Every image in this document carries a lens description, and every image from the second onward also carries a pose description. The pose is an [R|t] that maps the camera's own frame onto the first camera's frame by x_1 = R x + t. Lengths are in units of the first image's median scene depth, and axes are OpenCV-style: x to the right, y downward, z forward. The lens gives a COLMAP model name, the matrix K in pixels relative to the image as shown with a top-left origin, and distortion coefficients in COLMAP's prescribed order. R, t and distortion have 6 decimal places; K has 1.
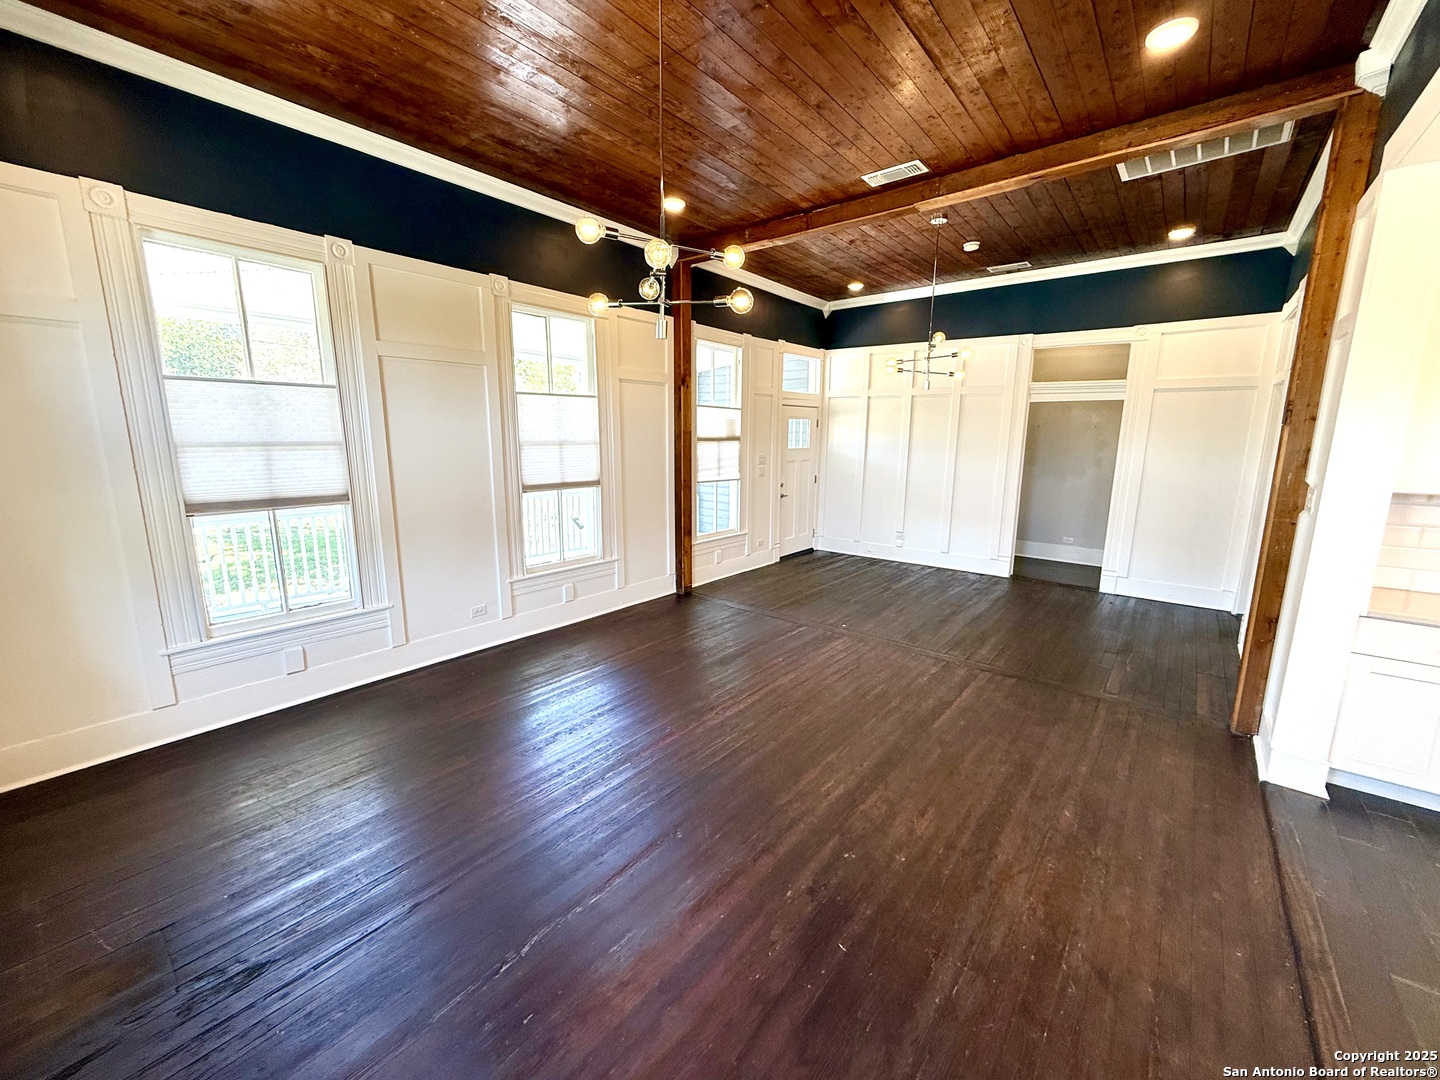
lens RADIAL K [[574.4, 0, 719.6], [0, 574.4, 542.6], [0, 0, 1]] dist [0.003938, -0.000733]
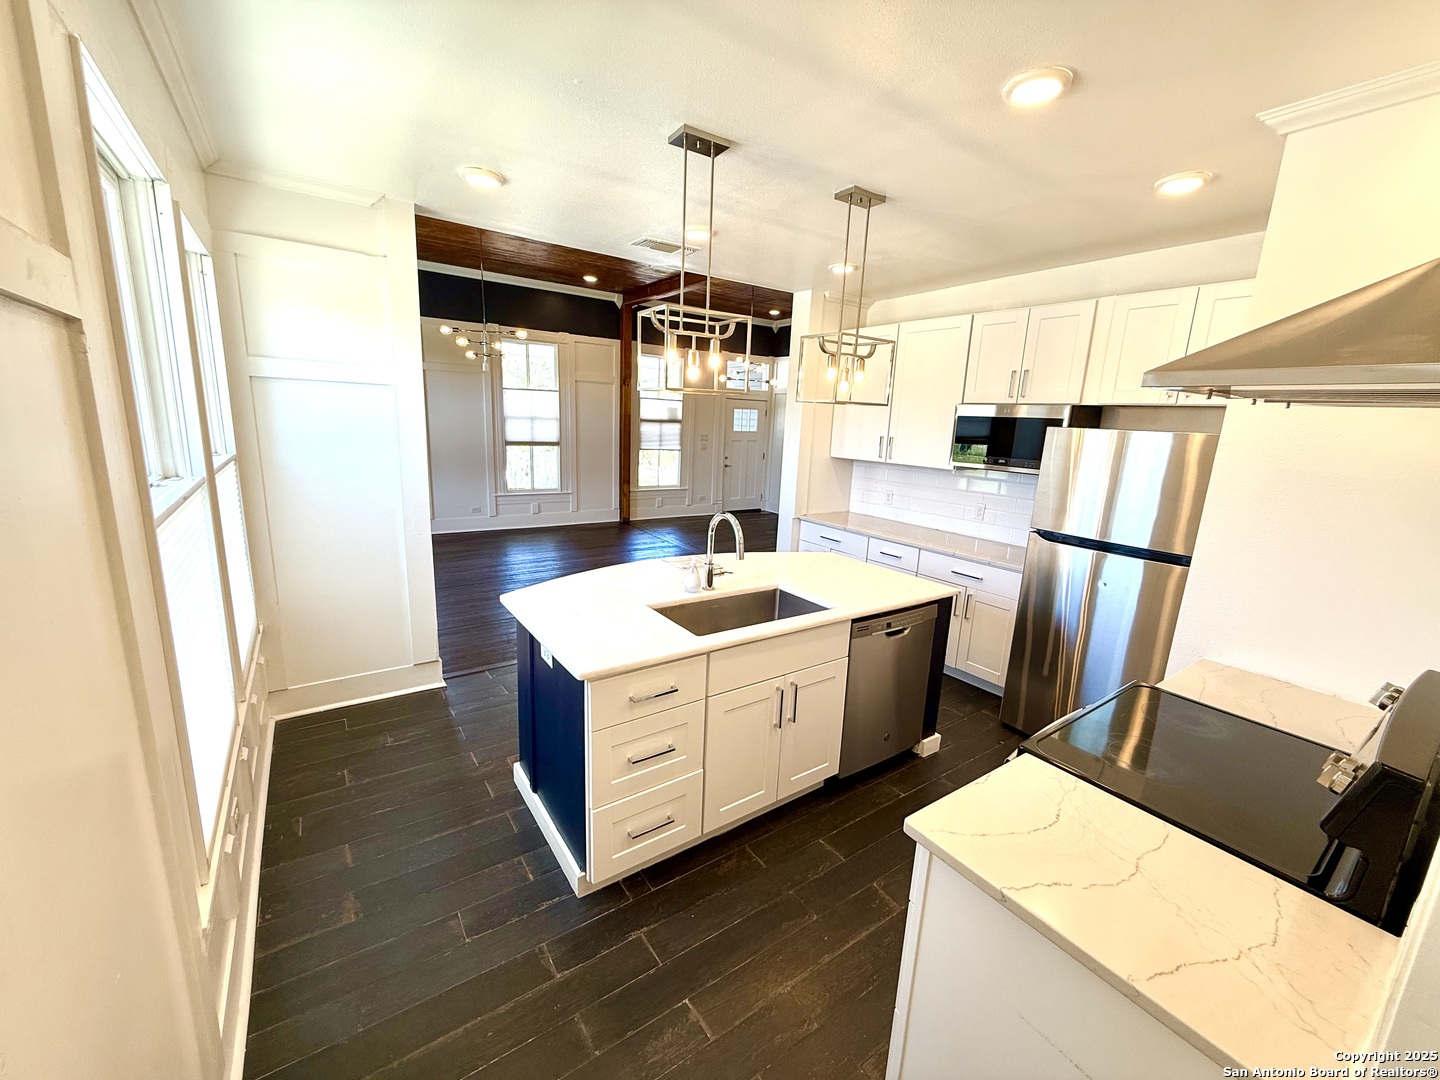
lens RADIAL K [[574.4, 0, 718.4], [0, 574.4, 537.1], [0, 0, 1]] dist [0.003938, -0.000733]
pose [[0.958028, 0.088572, -0.272648, 0.680017], [-0.086252, 0.996062, 0.020509, 0.086498], [0.273391, 0.003868, 0.961895, -0.441463]]
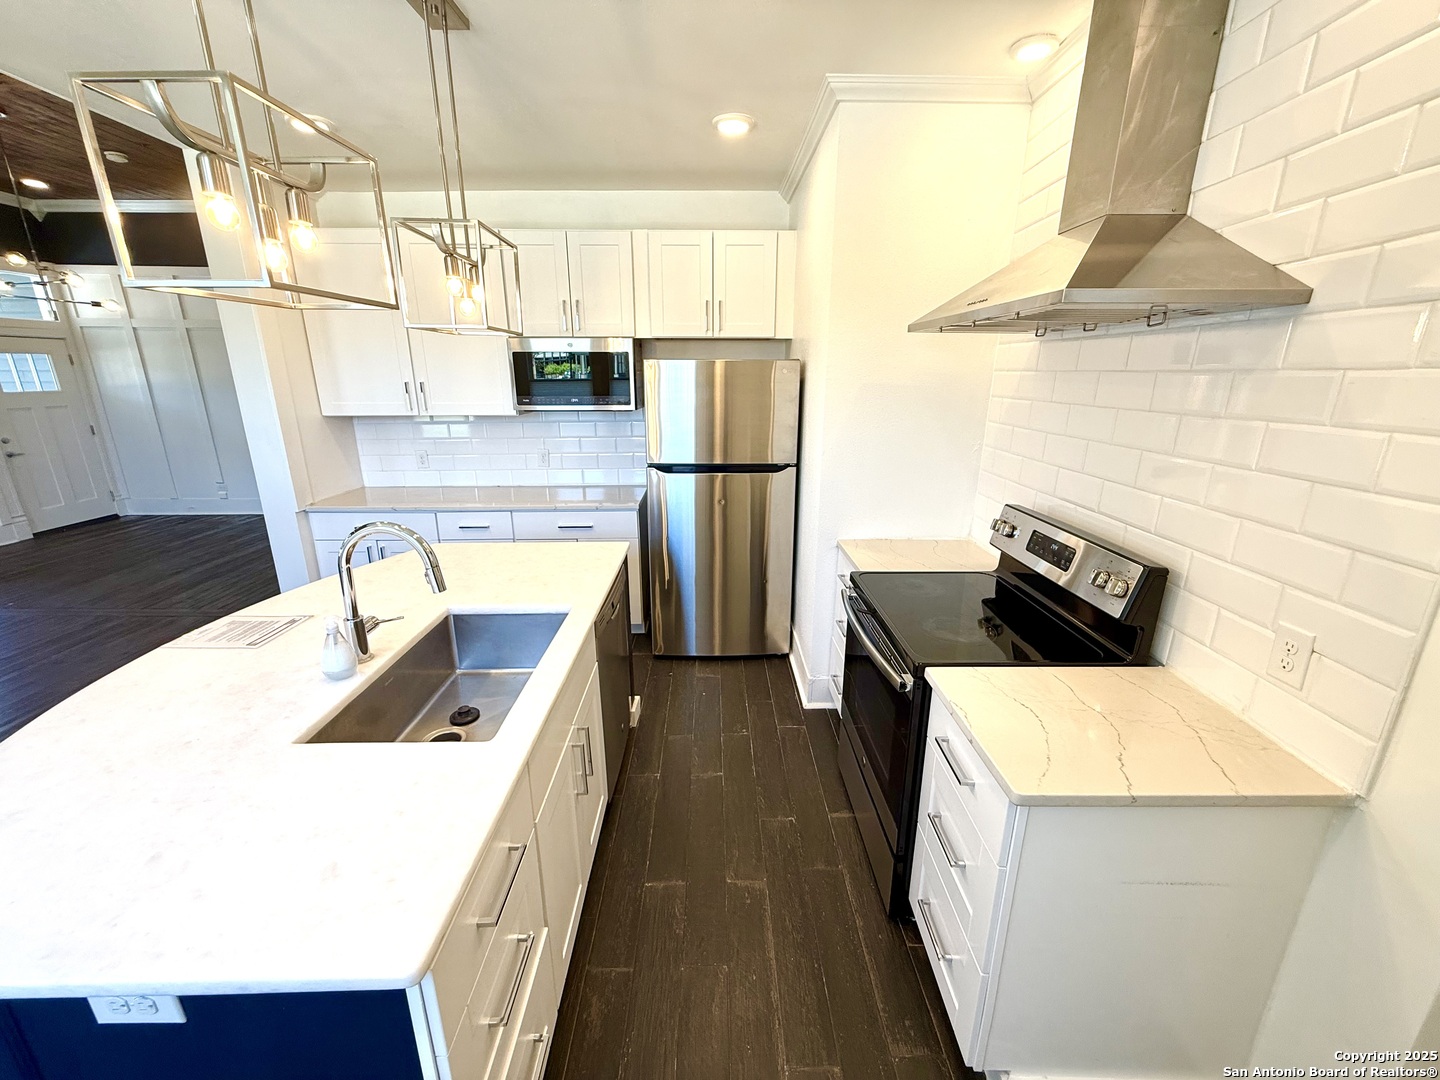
lens RADIAL K [[574.4, 0, 717.0], [0, 574.4, 537.7], [0, 0, 1]] dist [0.003938, -0.000733]
pose [[0.774765, -0.184657, 0.604683, 0.509447], [0.128568, 0.982430, 0.135282, 0.065626], [-0.619039, -0.027069, 0.784893, -0.294124]]
